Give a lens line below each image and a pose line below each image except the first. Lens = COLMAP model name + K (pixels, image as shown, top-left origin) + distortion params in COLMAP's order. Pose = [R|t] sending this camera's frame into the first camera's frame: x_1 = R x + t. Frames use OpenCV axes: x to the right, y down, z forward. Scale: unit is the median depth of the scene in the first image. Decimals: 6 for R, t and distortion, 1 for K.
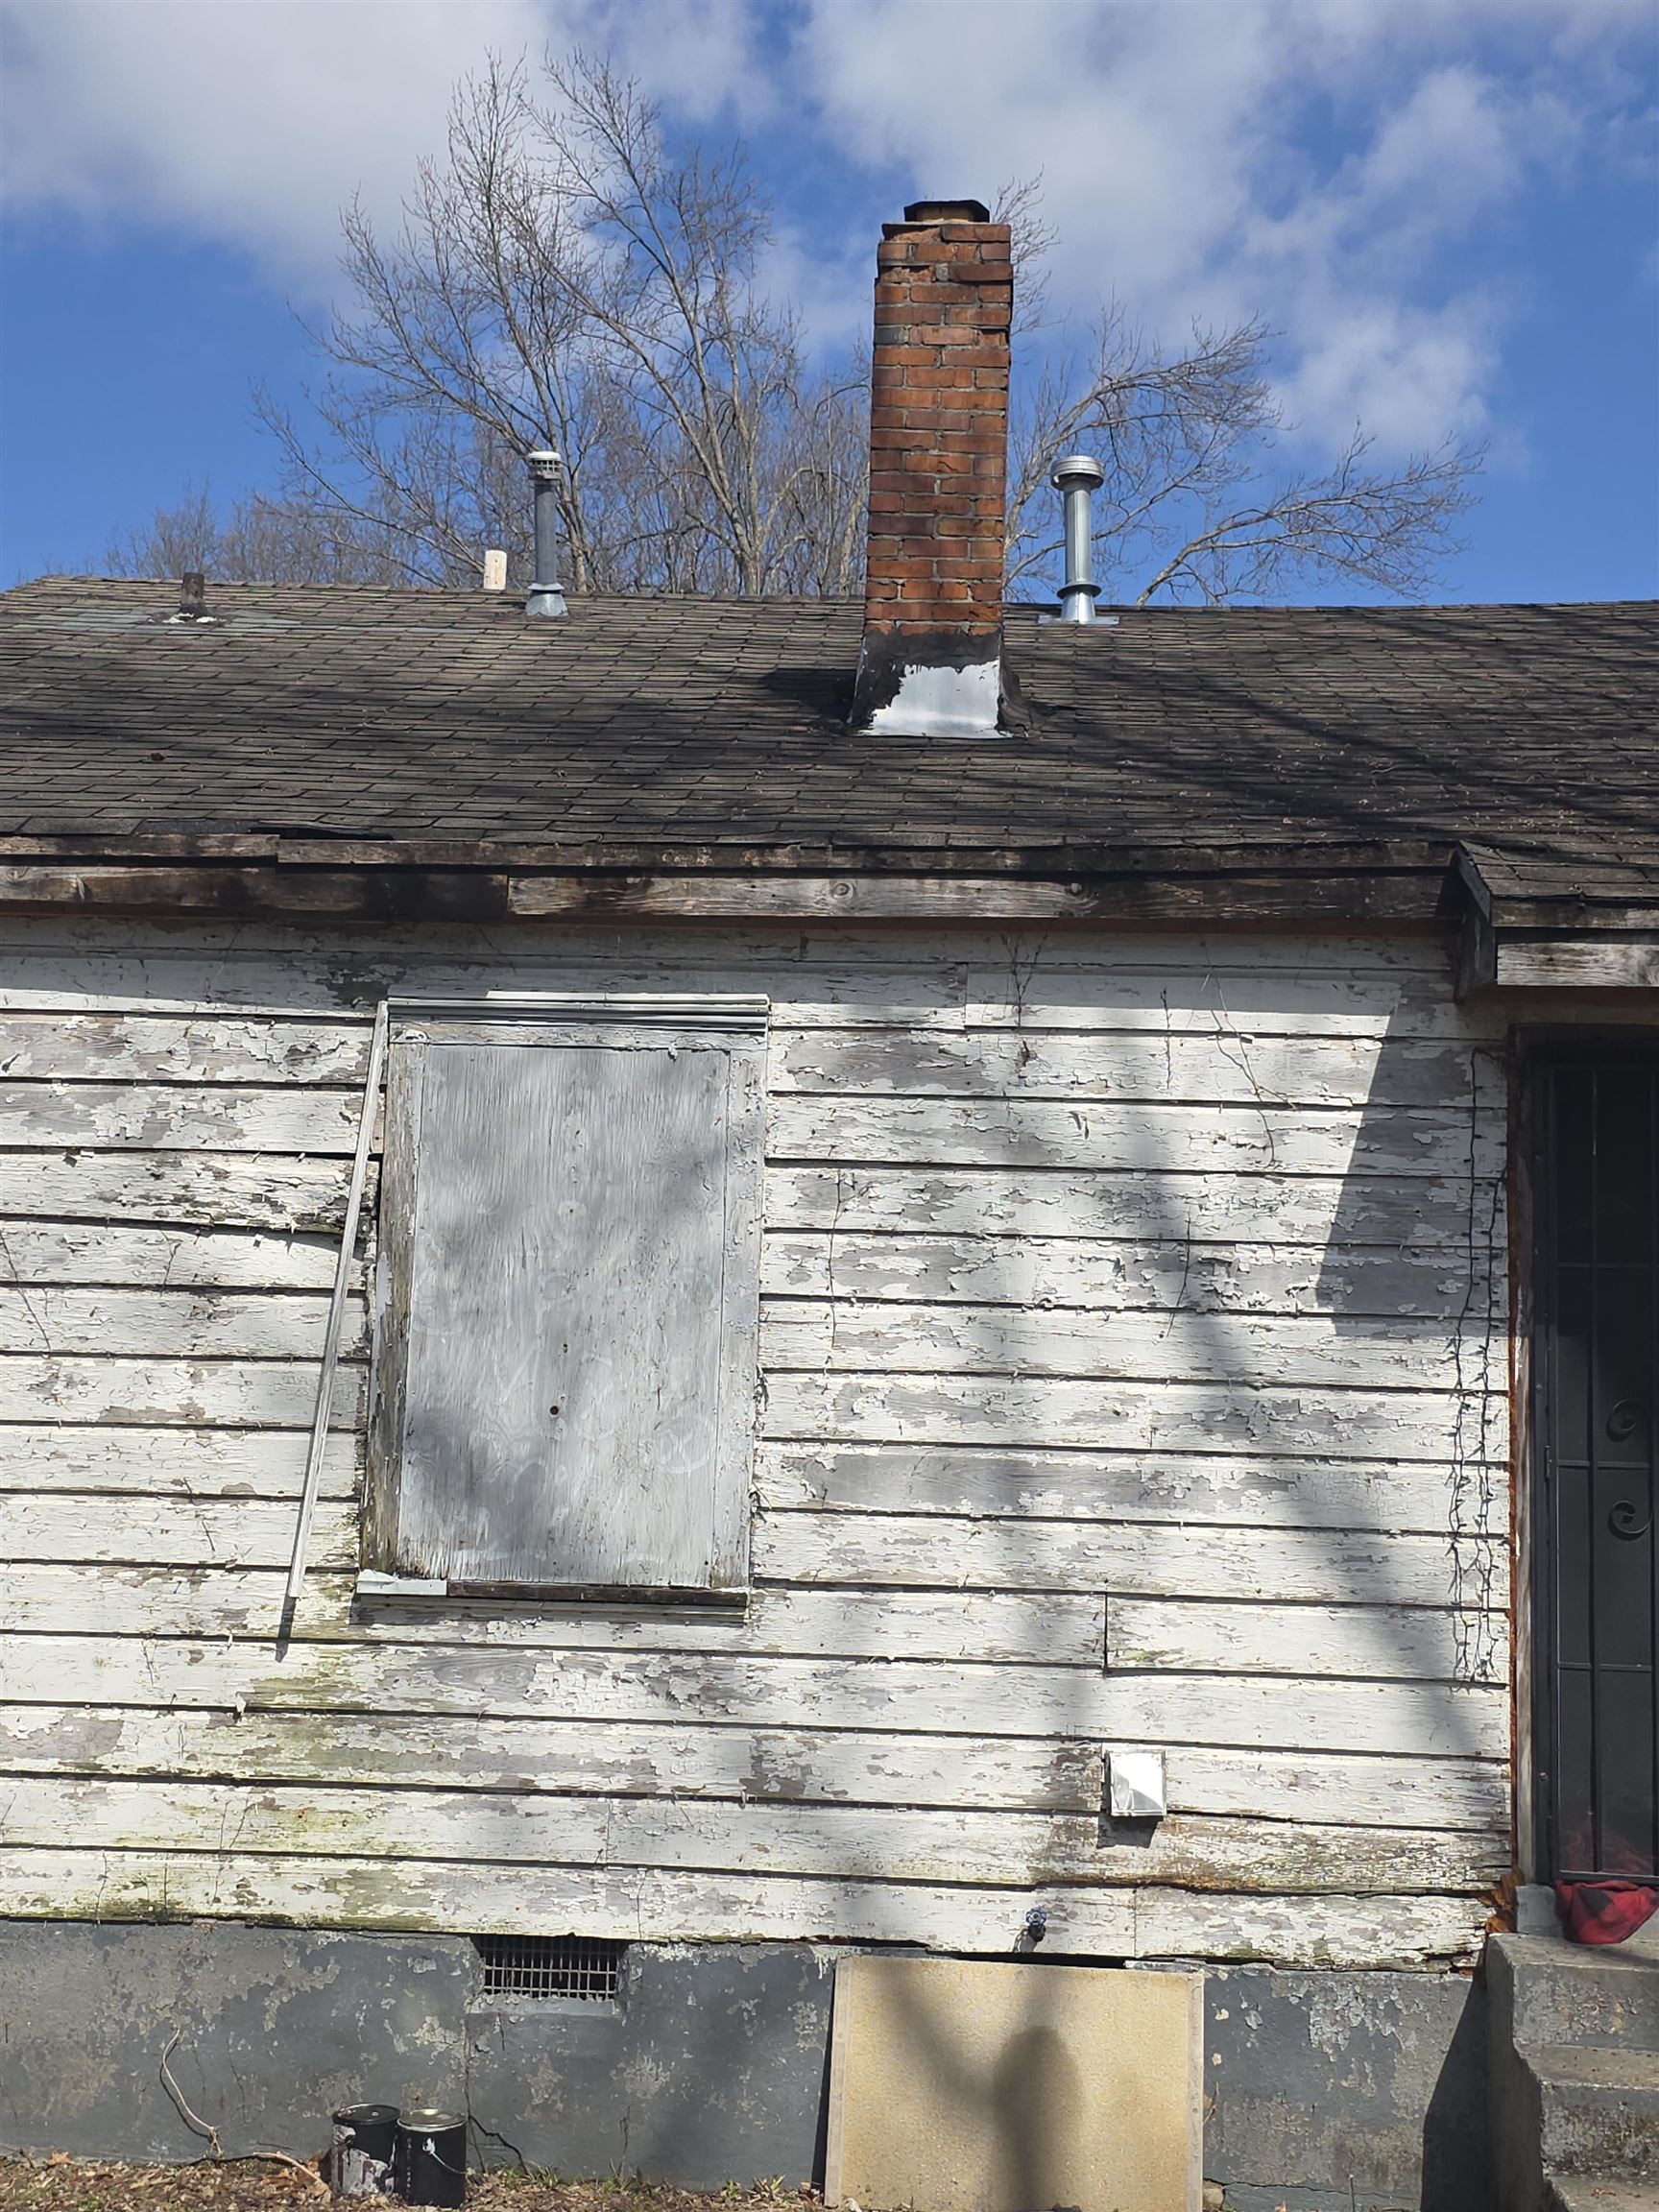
lens RADIAL K [[2788.8, 0, 823.5], [0, 2788.8, 1103.3], [0, 0, 1]] dist [0.083423, 0.000000]
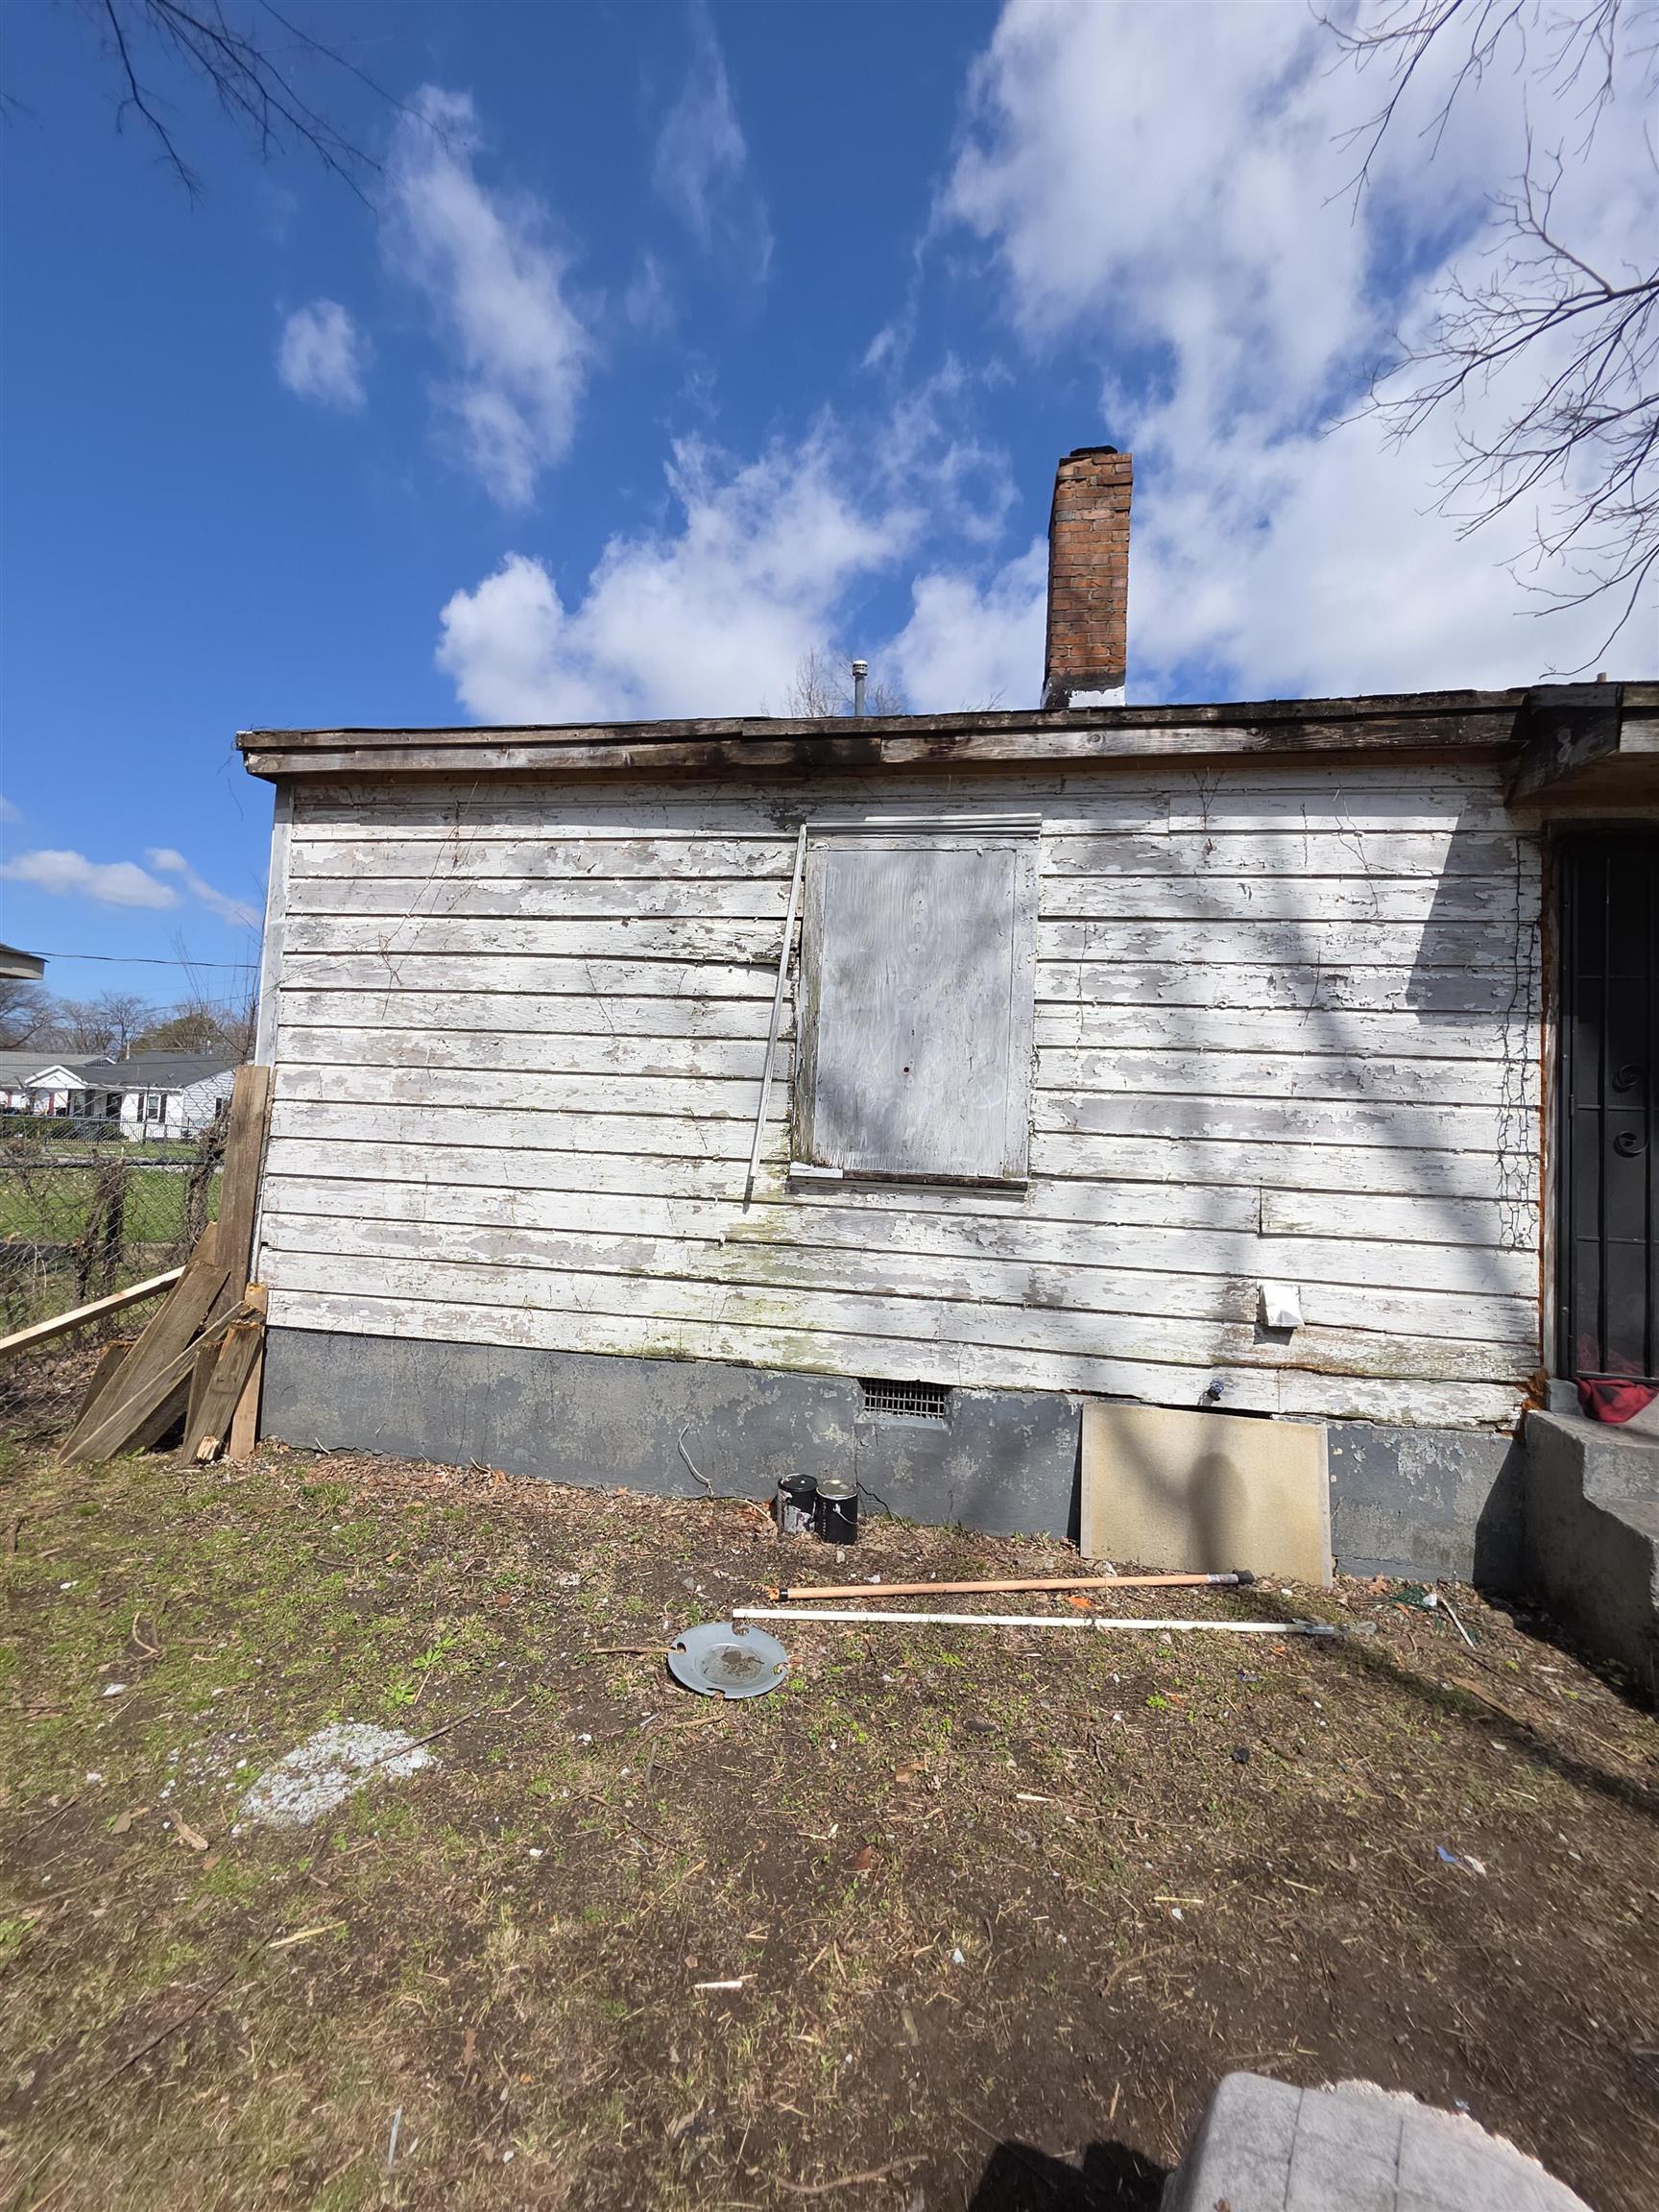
lens RADIAL K [[886.8, 0, 827.6], [0, 886.8, 1098.3], [0, 0, 1]] dist [-0.001489, 0.000280]
pose [[0.994930, 0.013247, -0.099696, -0.091361], [-0.005630, 0.997069, 0.076304, 0.088089], [0.100415, -0.075356, 0.992088, 0.479425]]
